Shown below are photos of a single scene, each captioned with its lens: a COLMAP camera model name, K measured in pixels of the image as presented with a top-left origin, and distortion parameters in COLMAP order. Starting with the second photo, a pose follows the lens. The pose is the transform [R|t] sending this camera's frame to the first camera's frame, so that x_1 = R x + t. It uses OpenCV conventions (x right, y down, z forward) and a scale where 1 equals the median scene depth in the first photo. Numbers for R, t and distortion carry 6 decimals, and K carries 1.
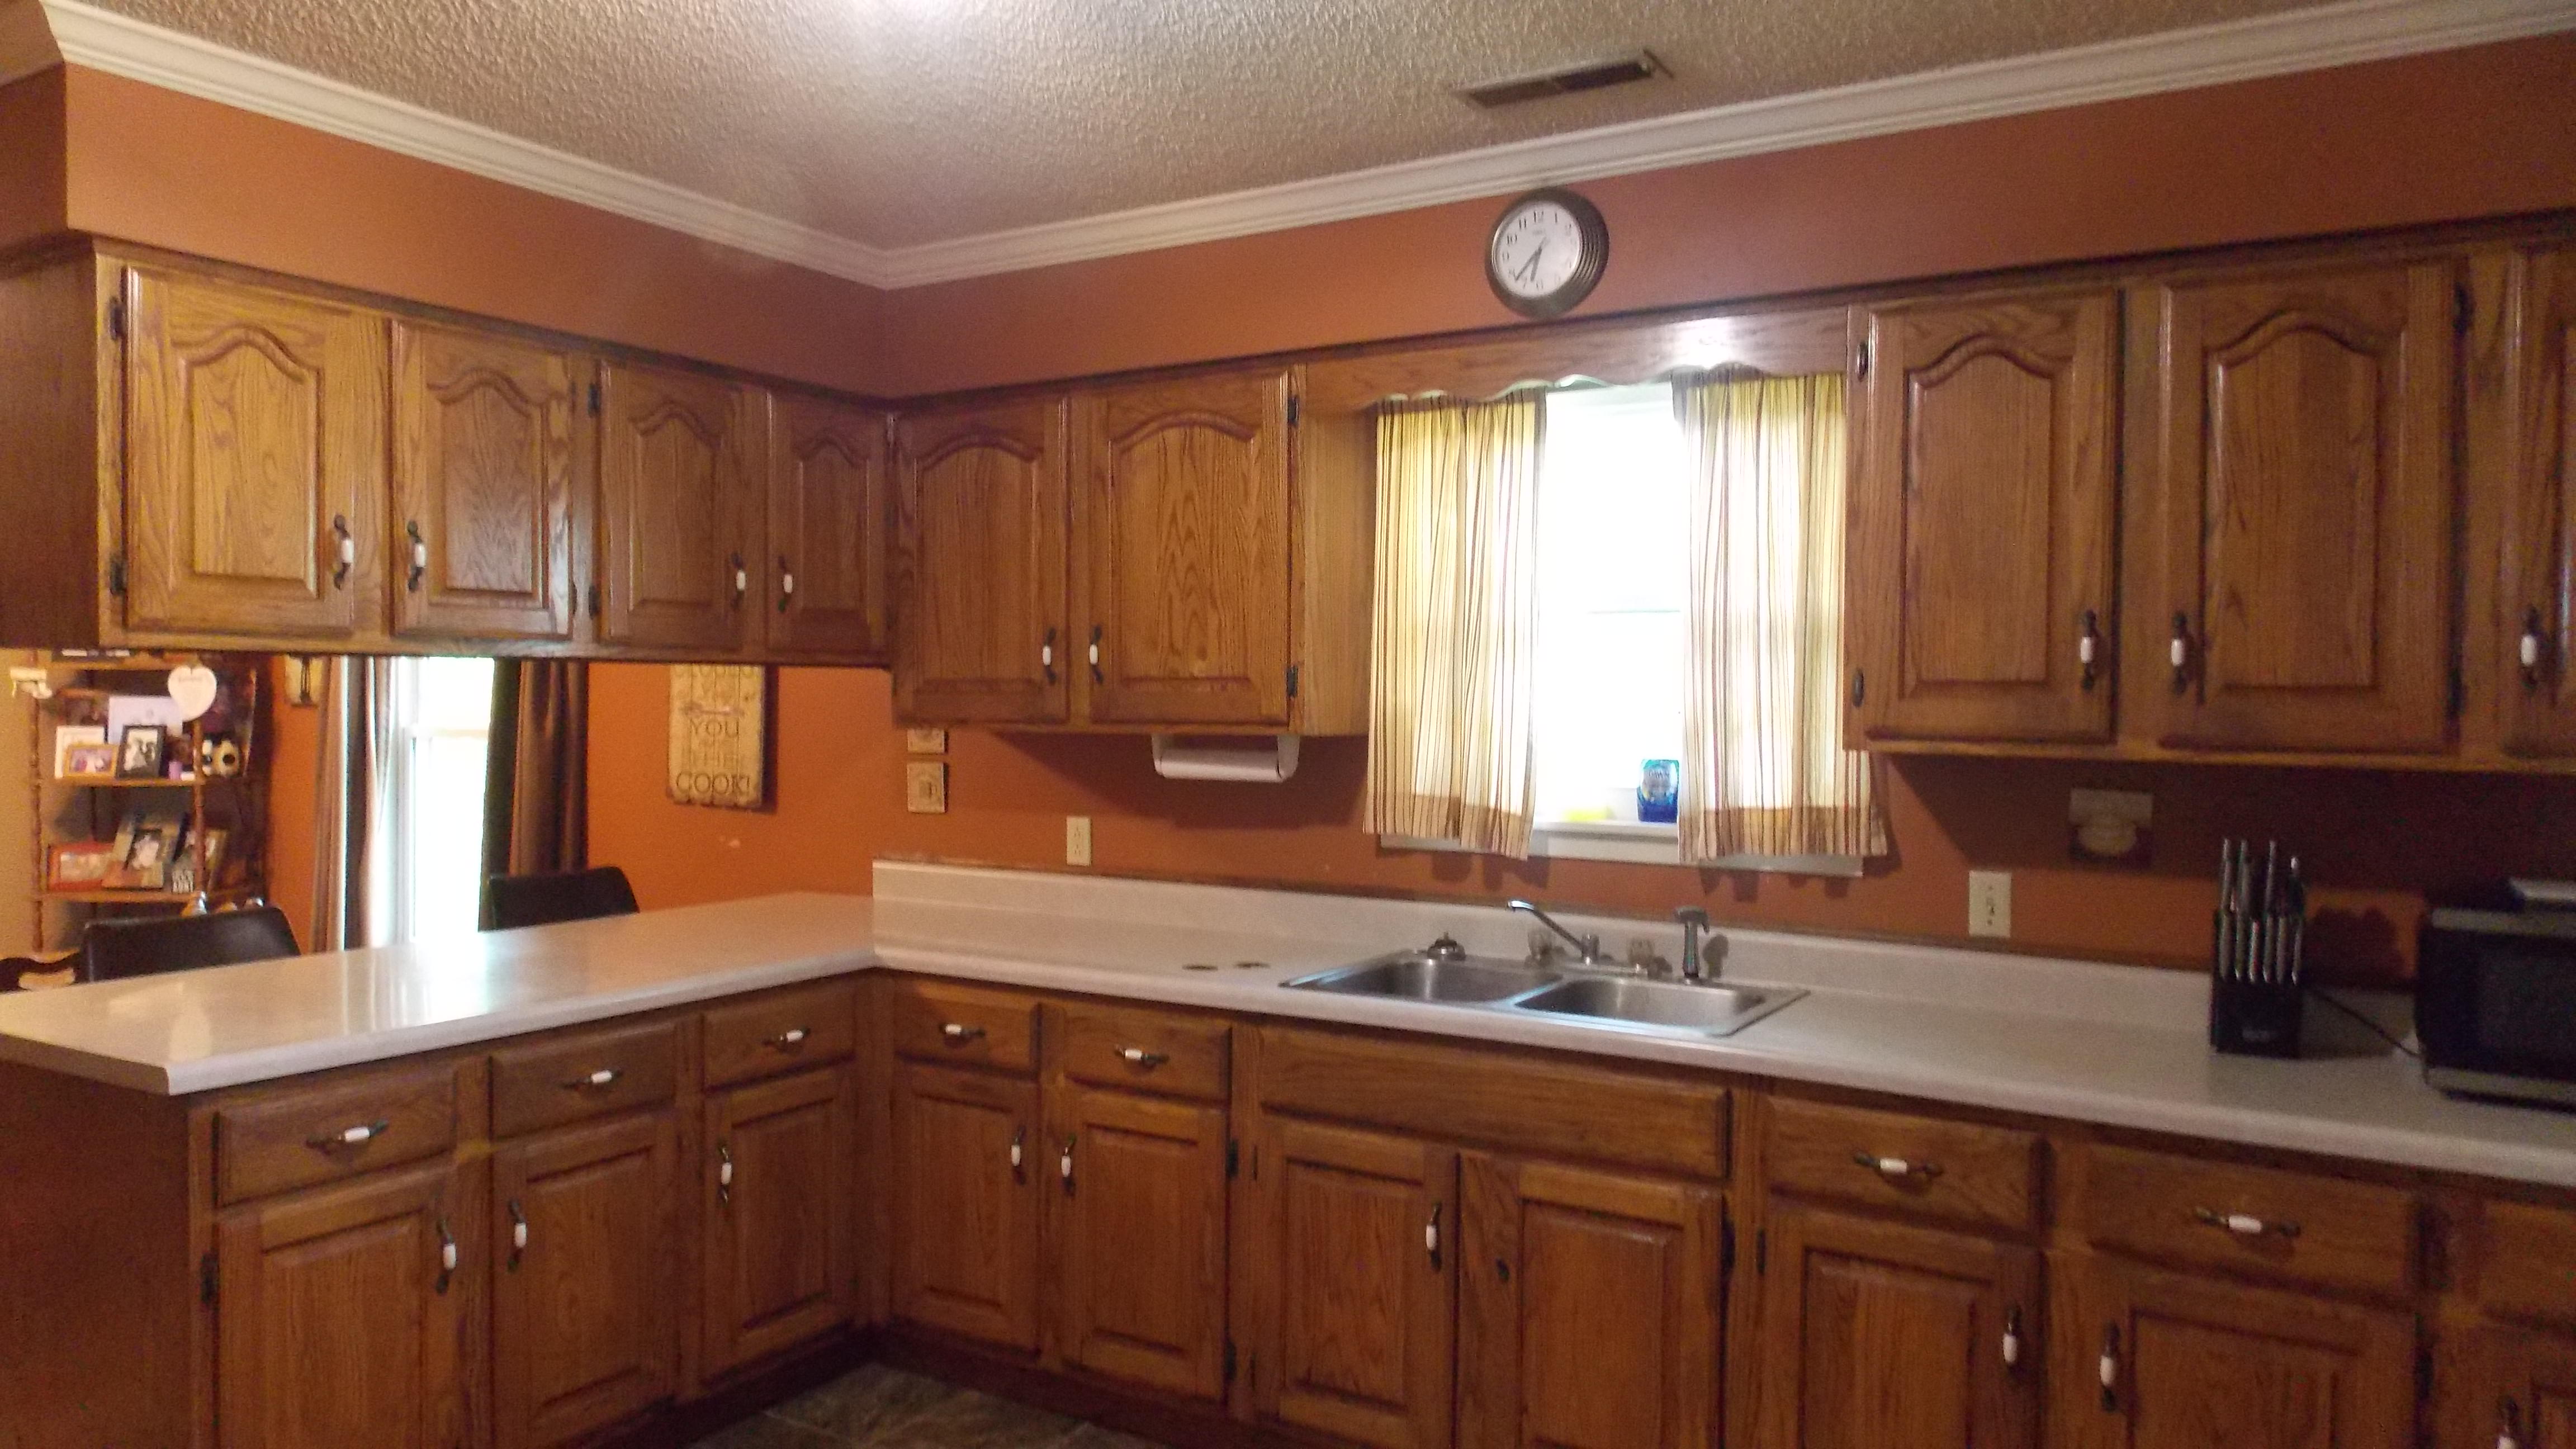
lens RADIAL K [[1694.9, 0, 1286.8], [0, 1694.9, 727.4], [0, 0, 1]] dist [0.004595, 0.005830]
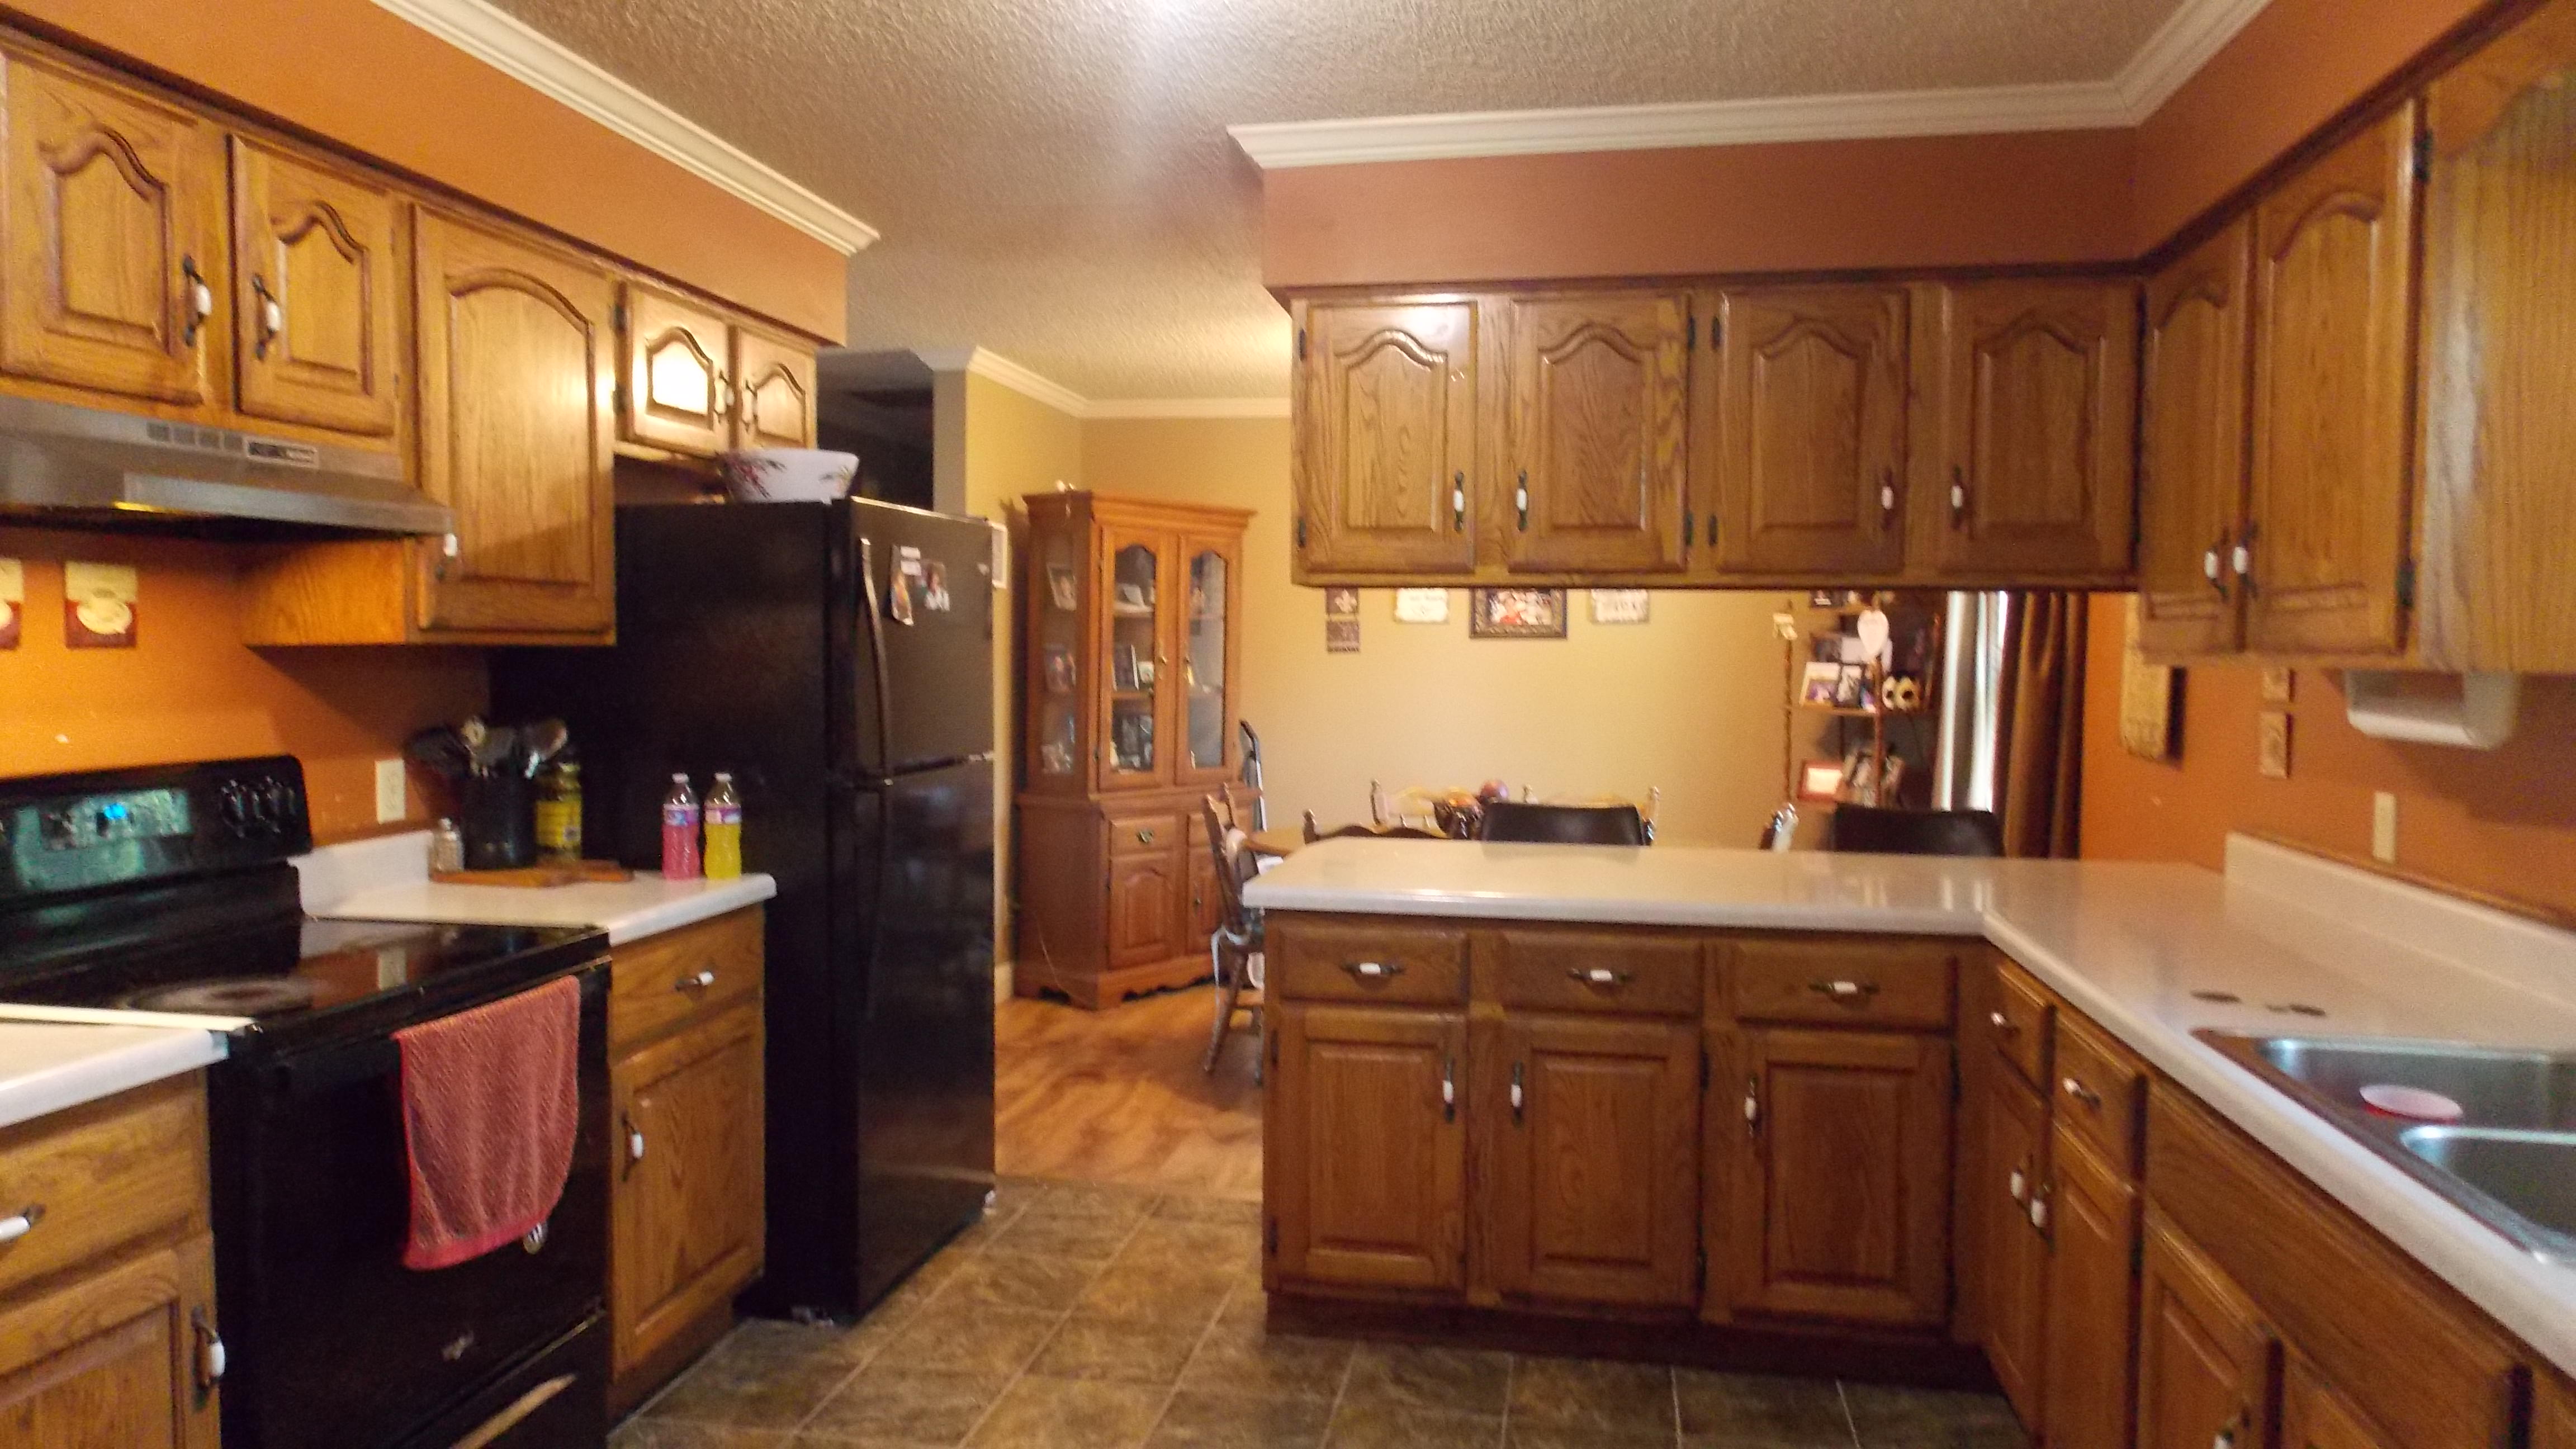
lens RADIAL K [[1694.9, 0, 1281.4], [0, 1694.9, 719.0], [0, 0, 1]] dist [0.004595, 0.005830]
pose [[0.361026, 0.041678, -0.931624, 0.477259], [-0.025124, 0.999073, 0.034960, 0.011472], [0.932217, 0.010784, 0.361739, 0.396612]]
